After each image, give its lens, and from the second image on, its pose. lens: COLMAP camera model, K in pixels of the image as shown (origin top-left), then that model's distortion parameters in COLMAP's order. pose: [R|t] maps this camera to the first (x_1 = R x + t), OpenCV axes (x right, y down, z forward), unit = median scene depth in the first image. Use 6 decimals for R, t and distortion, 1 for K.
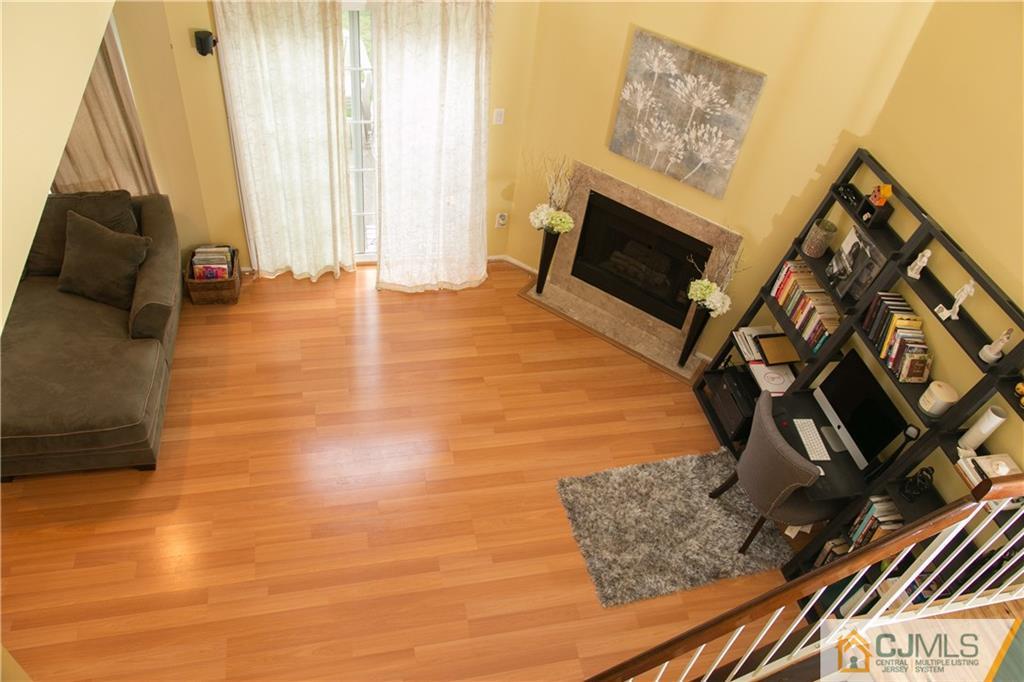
lens RADIAL K [[776.3, 0, 511.7], [0, 776.3, 338.2], [0, 0, 1]] dist [0.011712, 0.003025]
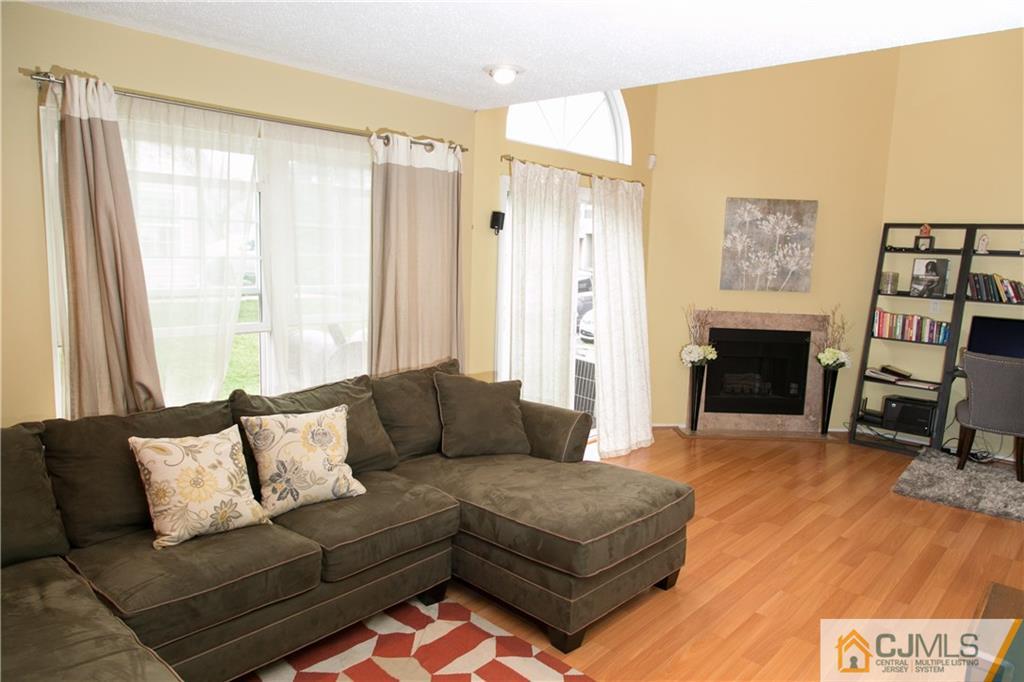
lens RADIAL K [[687.0, 0, 514.2], [0, 687.0, 342.5], [0, 0, 1]] dist [0.005713, -0.001217]
pose [[0.812877, -0.170014, 0.557069, -0.942936], [0.452762, 0.786112, -0.420754, 0.191091], [-0.366384, 0.594241, 0.715989, 0.358056]]
